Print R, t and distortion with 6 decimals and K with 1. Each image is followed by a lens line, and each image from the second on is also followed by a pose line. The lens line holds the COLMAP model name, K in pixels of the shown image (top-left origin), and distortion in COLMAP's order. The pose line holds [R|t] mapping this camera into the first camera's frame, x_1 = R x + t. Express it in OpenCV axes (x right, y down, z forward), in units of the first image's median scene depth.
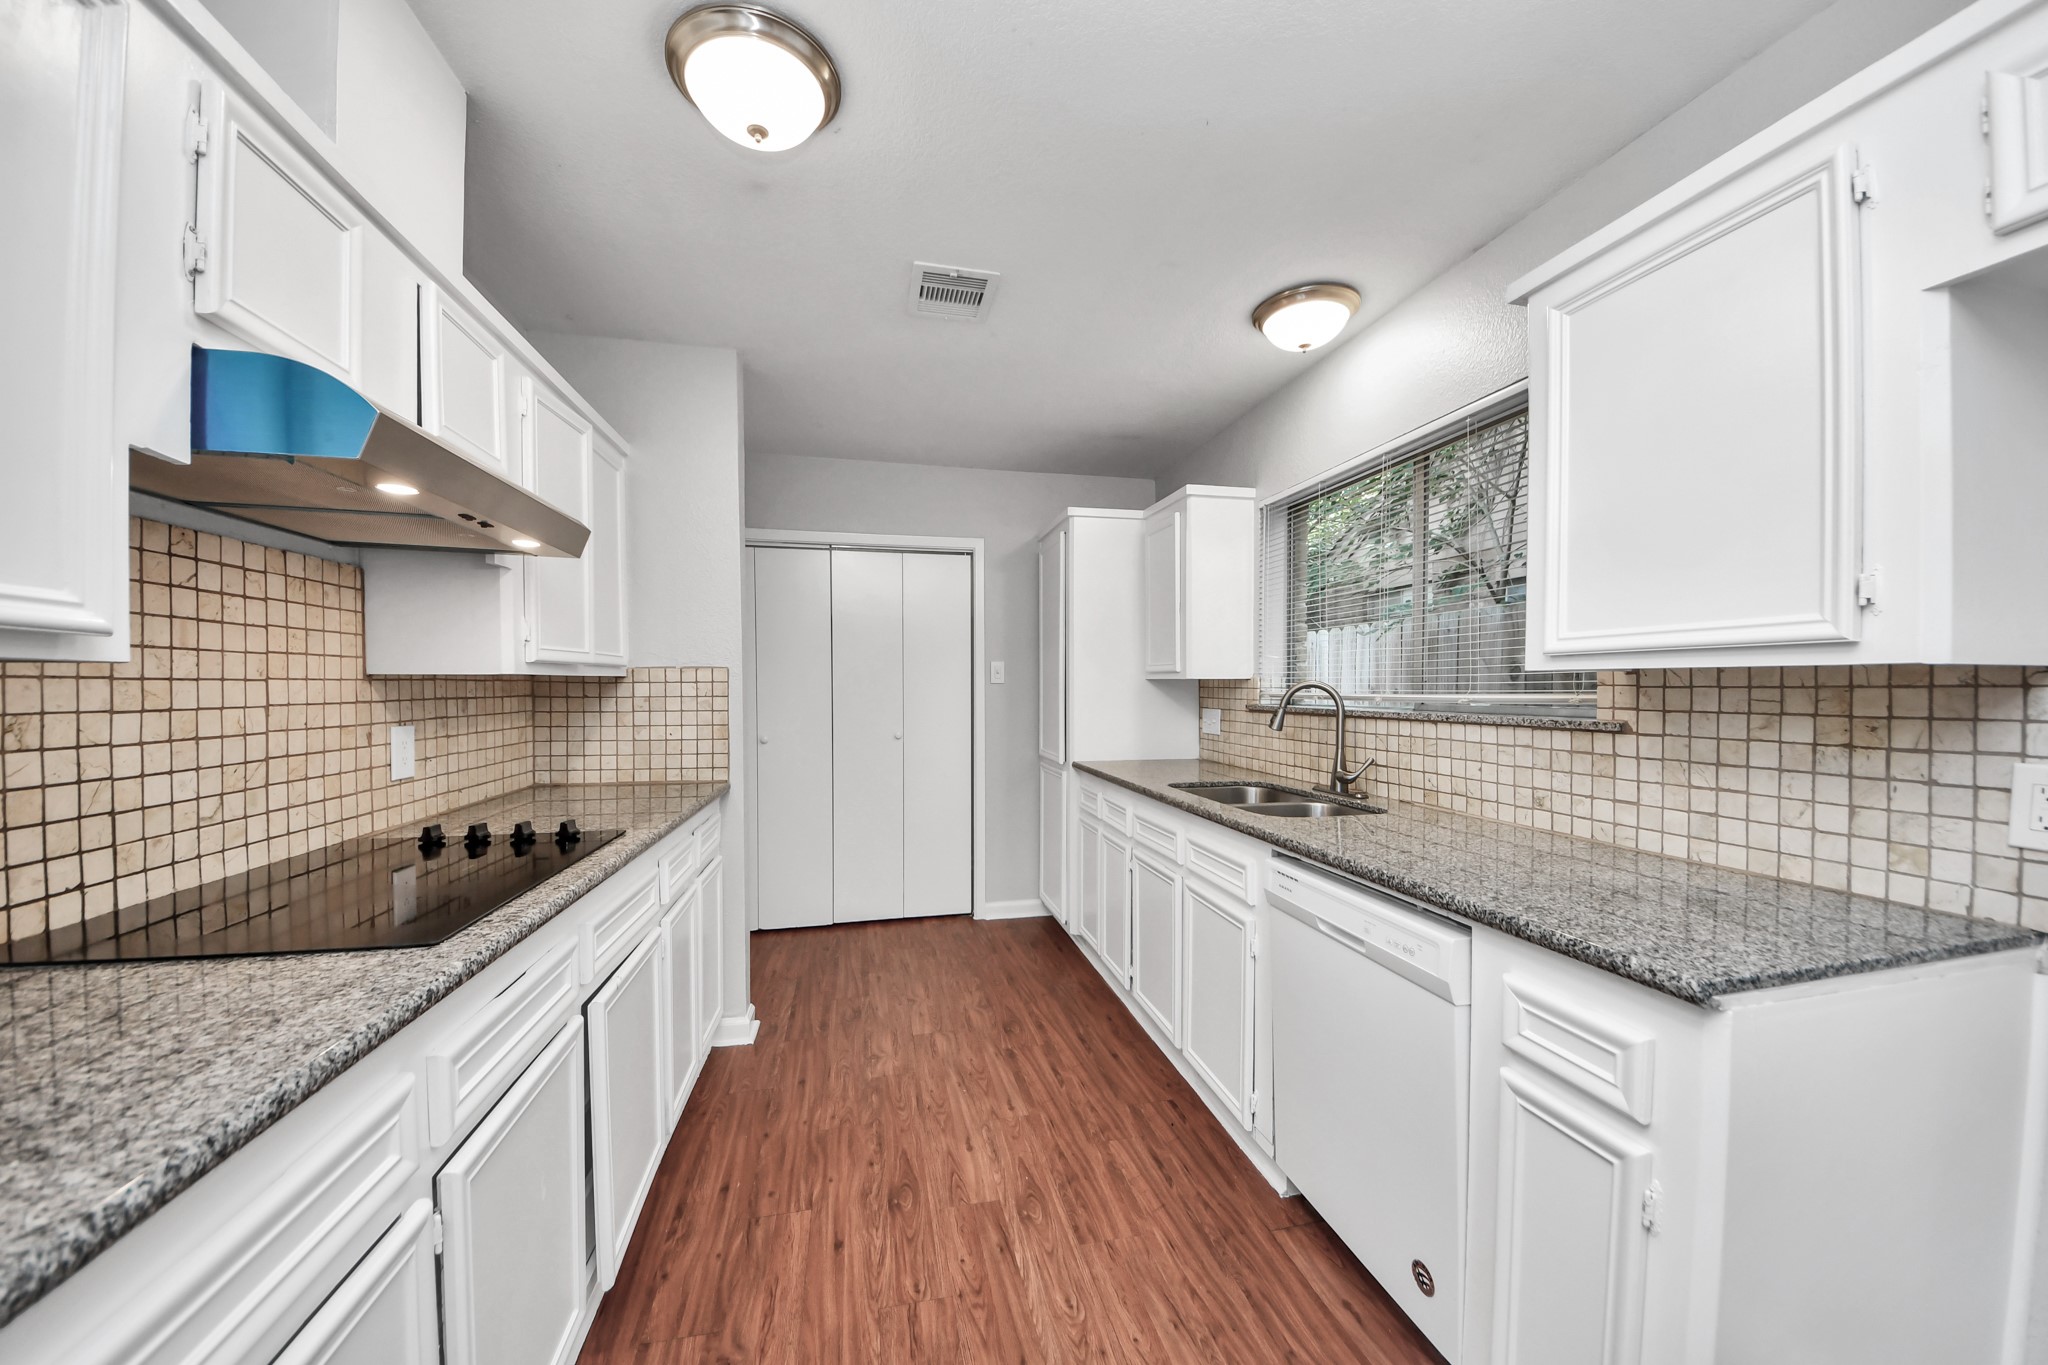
lens RADIAL K [[747.1, 0, 1030.3], [0, 747.1, 689.9], [0, 0, 1]] dist [-0.045776, -0.000206]
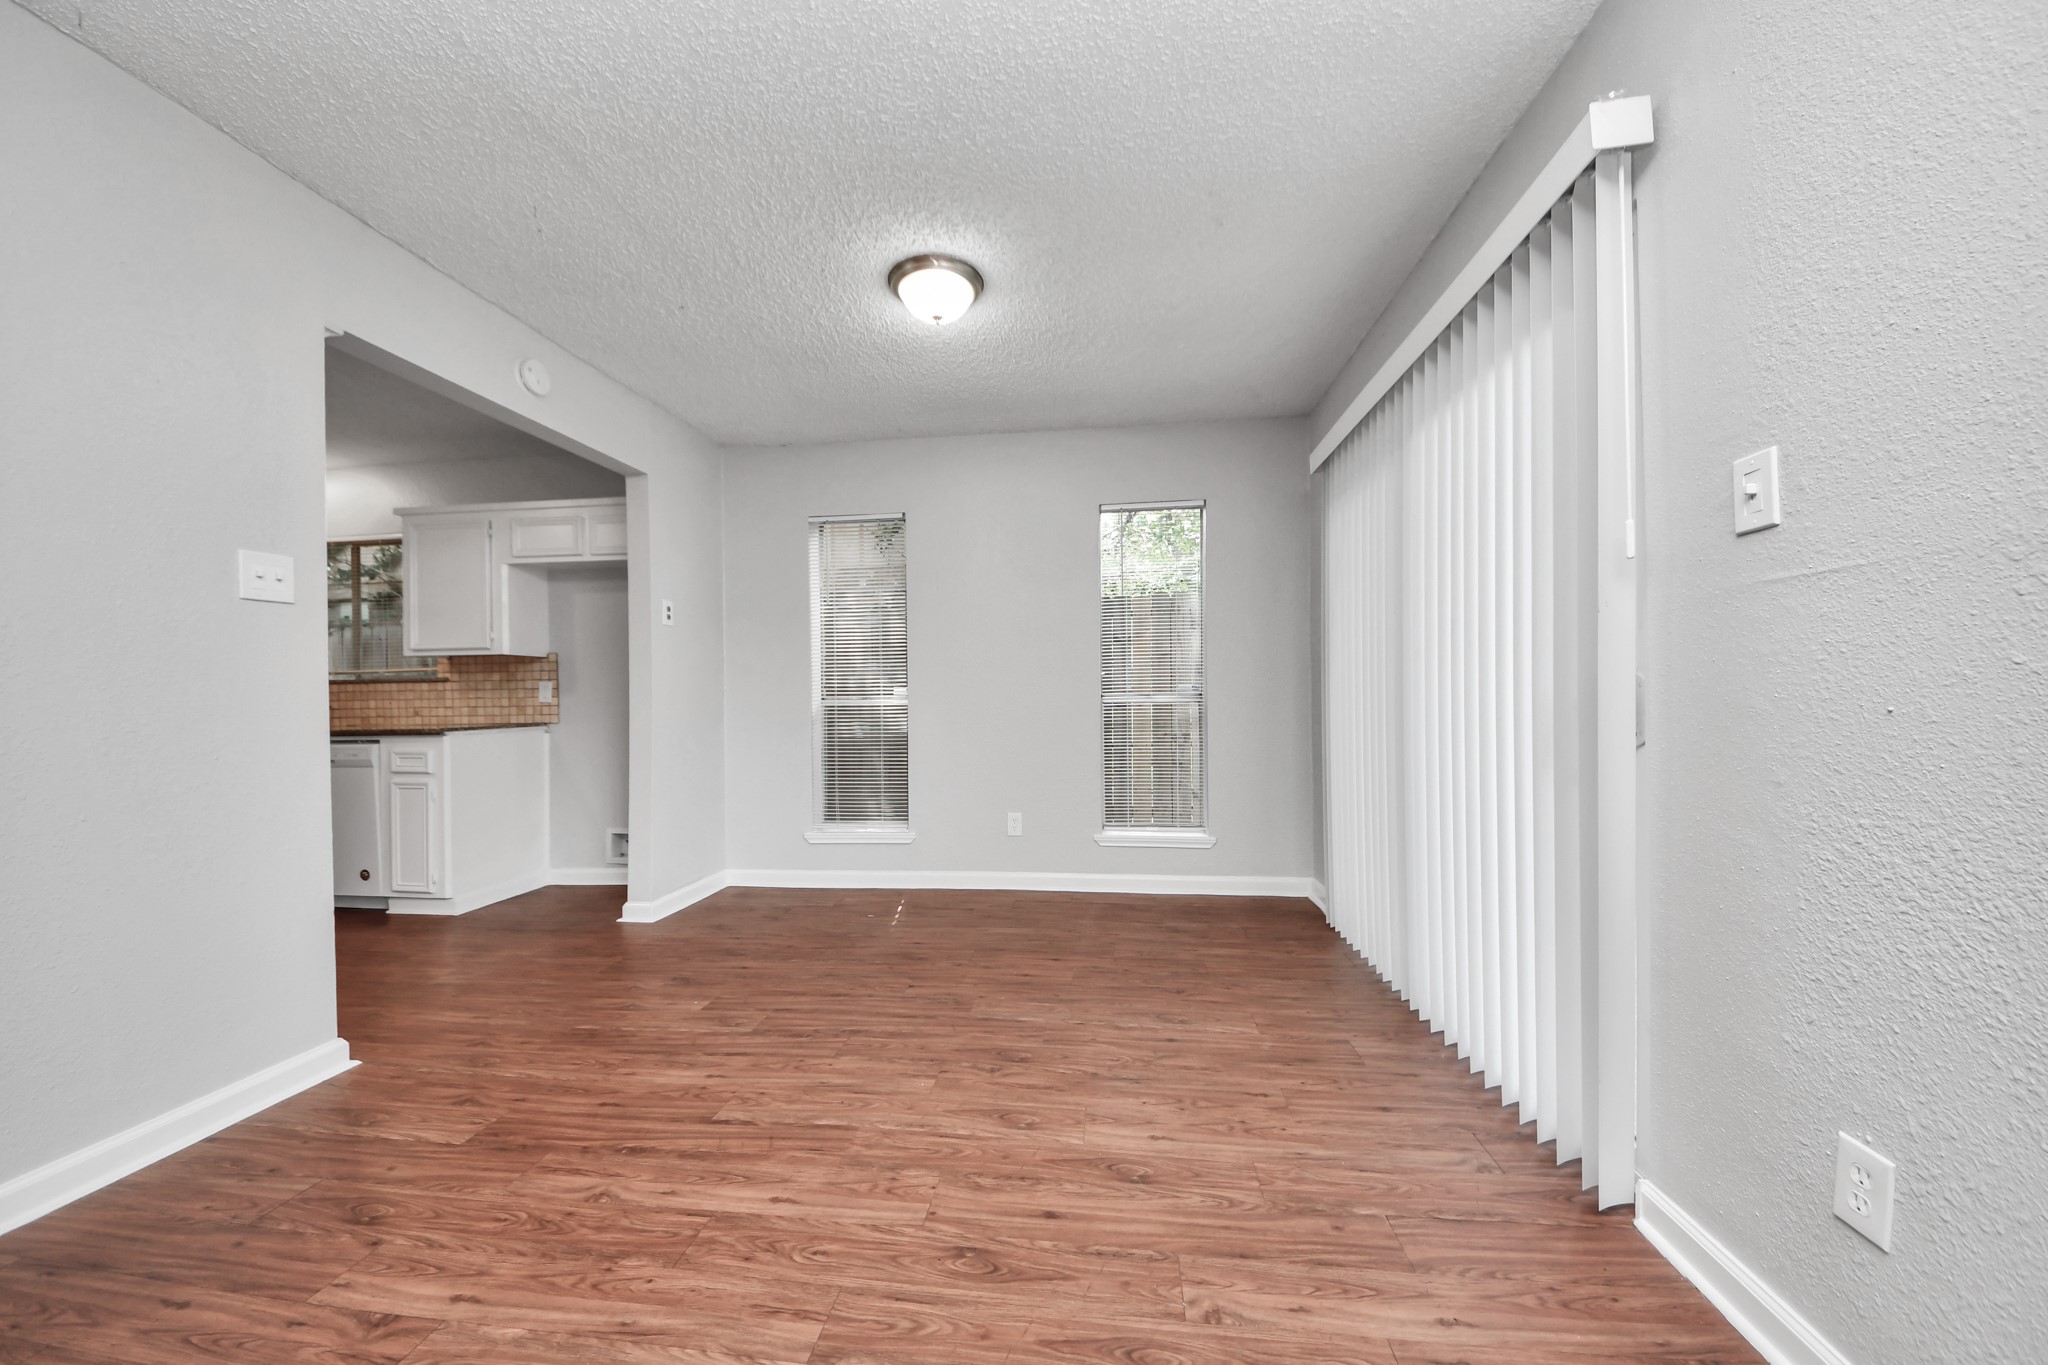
lens RADIAL K [[747.1, 0, 1030.3], [0, 747.1, 689.9], [0, 0, 1]] dist [-0.045776, -0.000206]
pose [[0.324034, -0.012313, 0.945965, -1.043044], [0.019370, 0.999792, 0.006379, 0.119040], [-0.945847, 0.016256, 0.324205, -1.958703]]
